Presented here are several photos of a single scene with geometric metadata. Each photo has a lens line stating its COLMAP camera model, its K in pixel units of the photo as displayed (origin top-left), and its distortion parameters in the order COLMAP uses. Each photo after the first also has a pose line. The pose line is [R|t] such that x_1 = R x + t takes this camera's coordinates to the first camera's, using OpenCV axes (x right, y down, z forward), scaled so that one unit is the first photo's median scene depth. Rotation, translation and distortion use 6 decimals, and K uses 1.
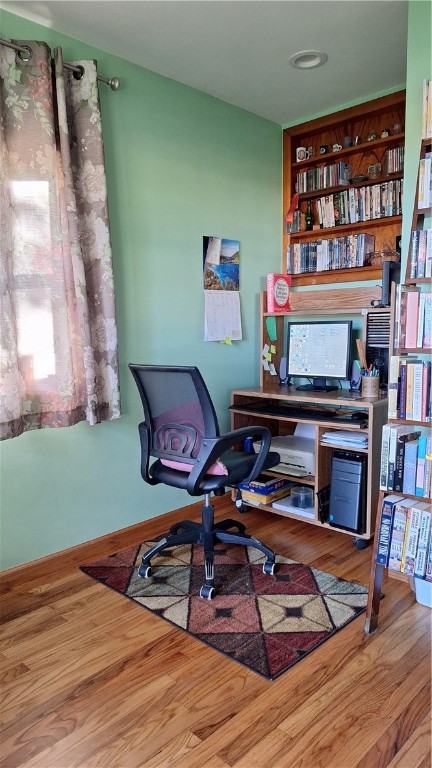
lens RADIAL K [[517.2, 0, 218.8], [0, 517.2, 383.9], [0, 0, 1]] dist [0.027237, -0.034056]
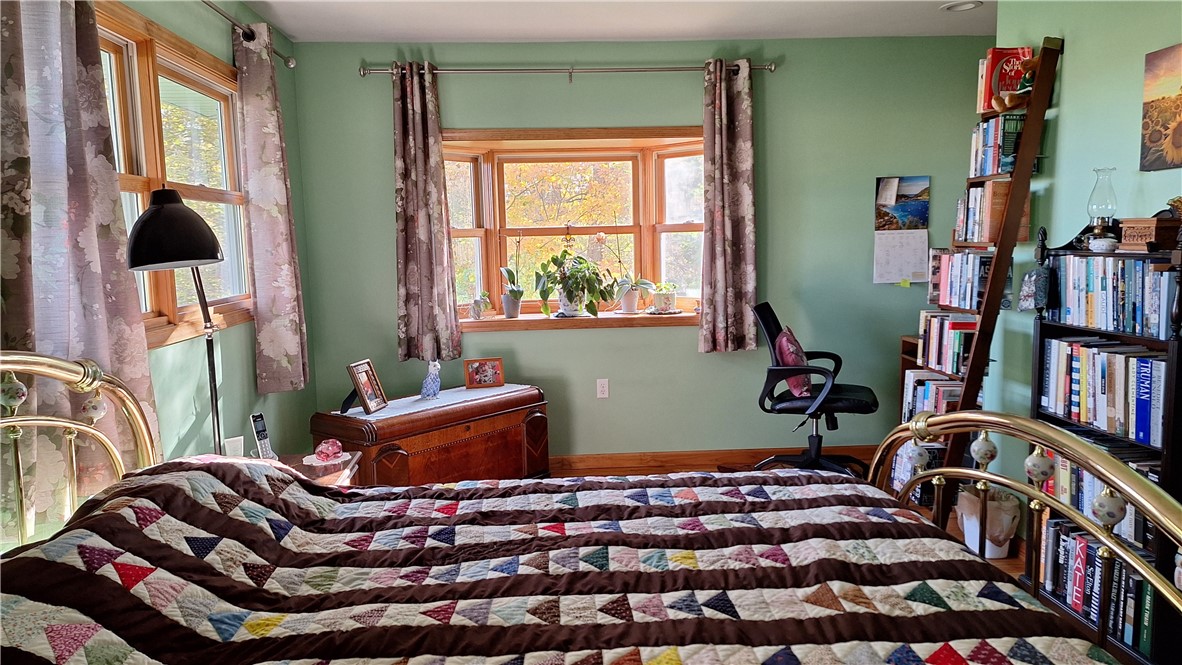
lens RADIAL K [[796.1, 0, 588.7], [0, 796.1, 331.3], [0, 0, 1]] dist [0.027237, -0.034056]
pose [[0.742587, 0.077183, -0.665287, 0.764438], [-0.063625, 0.996975, 0.044646, -0.031878], [0.666721, 0.009175, 0.745251, -0.640802]]
